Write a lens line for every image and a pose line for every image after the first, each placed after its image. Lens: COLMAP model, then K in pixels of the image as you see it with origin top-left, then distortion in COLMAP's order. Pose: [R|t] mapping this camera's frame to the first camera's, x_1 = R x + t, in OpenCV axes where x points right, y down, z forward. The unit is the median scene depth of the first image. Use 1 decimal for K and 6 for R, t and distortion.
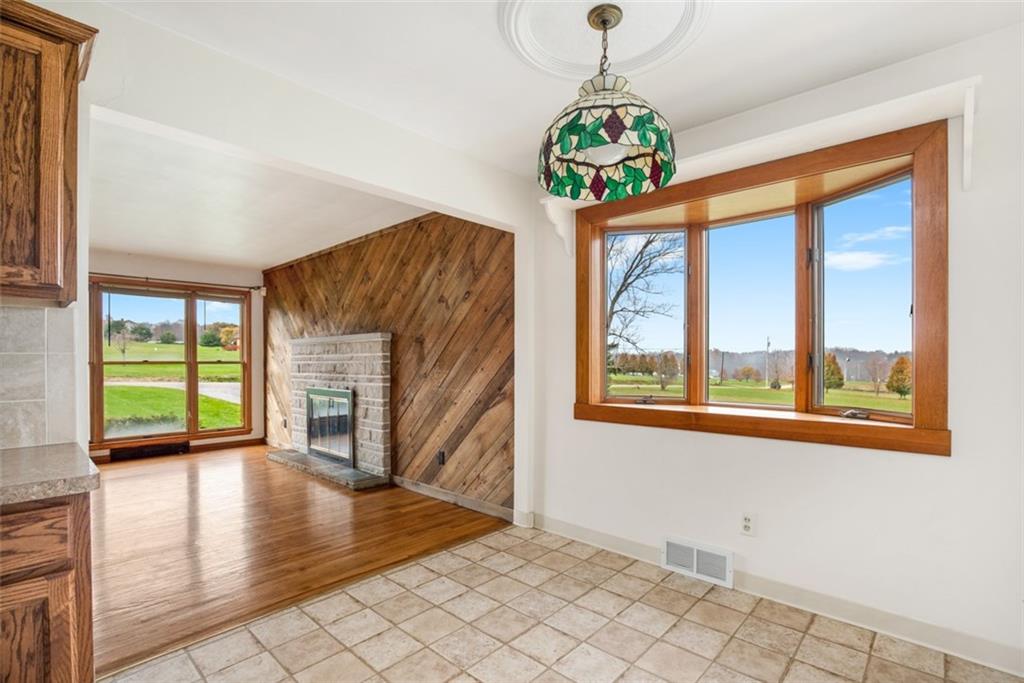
lens RADIAL K [[470.8, 0, 508.5], [0, 470.8, 362.4], [0, 0, 1]] dist [-0.023678, 0.000081]
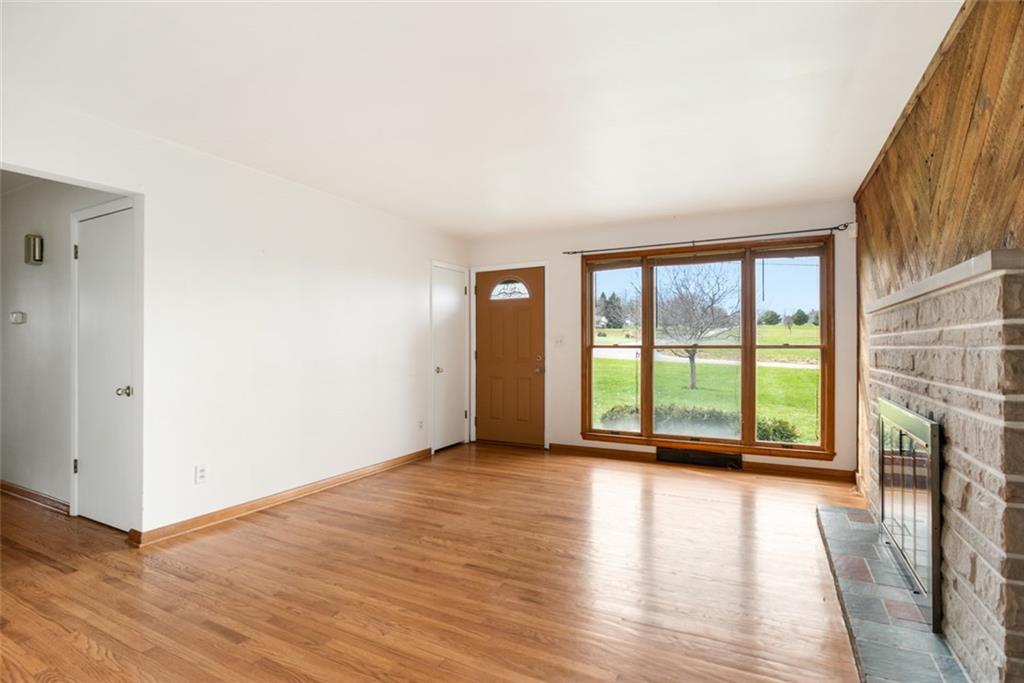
lens RADIAL K [[494.5, 0, 514.5], [0, 494.5, 341.7], [0, 0, 1]] dist [-0.021371, 0.000010]
pose [[0.279508, -0.004946, -0.960131, -0.042551], [-0.004213, 0.999971, -0.006377, -0.001458], [0.960134, 0.005827, 0.279479, 0.436796]]
